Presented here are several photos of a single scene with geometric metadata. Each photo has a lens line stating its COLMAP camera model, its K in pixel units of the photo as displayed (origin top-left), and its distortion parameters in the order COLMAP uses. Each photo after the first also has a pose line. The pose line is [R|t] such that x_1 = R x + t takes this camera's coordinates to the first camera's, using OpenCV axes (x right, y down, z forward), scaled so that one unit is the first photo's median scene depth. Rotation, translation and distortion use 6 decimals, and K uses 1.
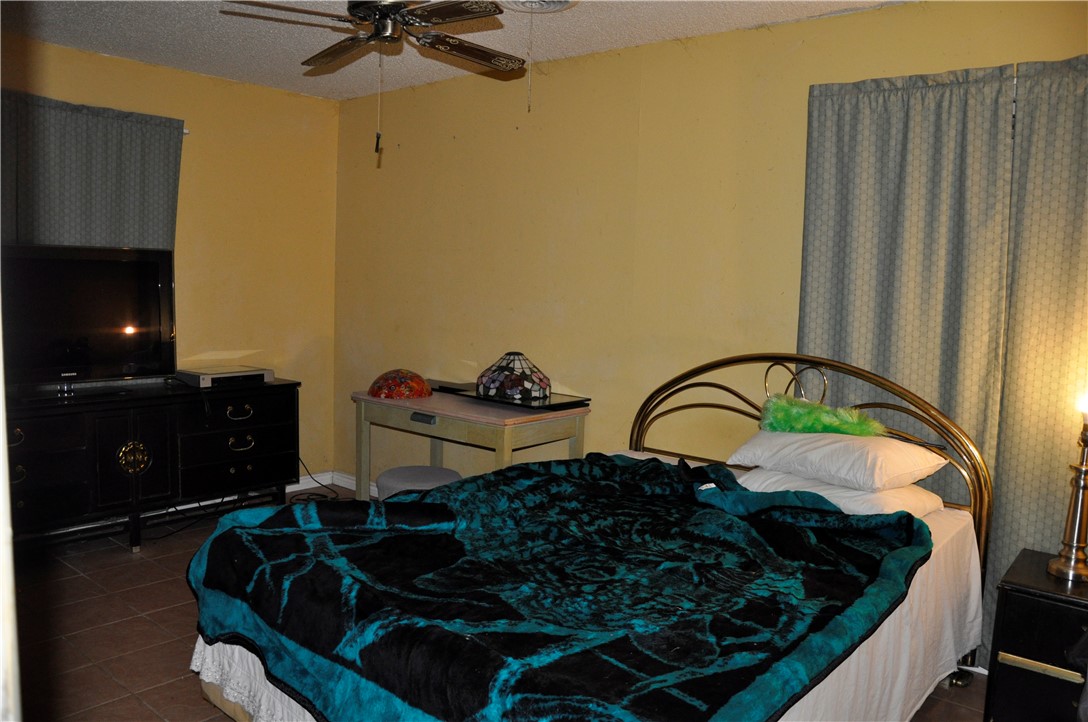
lens RADIAL K [[848.3, 0, 547.3], [0, 848.3, 357.7], [0, 0, 1]] dist [-0.140322, 0.100358]
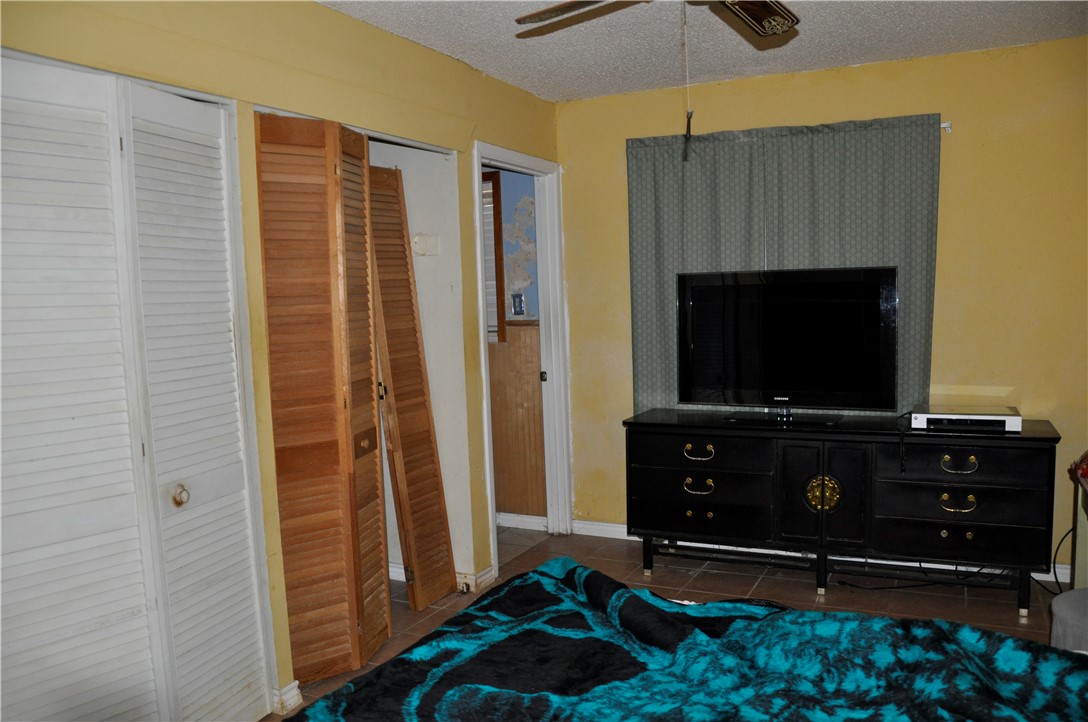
lens RADIAL K [[848.3, 0, 544.9], [0, 848.3, 356.0], [0, 0, 1]] dist [-0.140322, 0.100358]
pose [[0.237403, 0.035919, -0.970747, 0.328332], [-0.055255, 0.998198, 0.023421, -0.038266], [0.969838, 0.048079, 0.238960, 0.456181]]
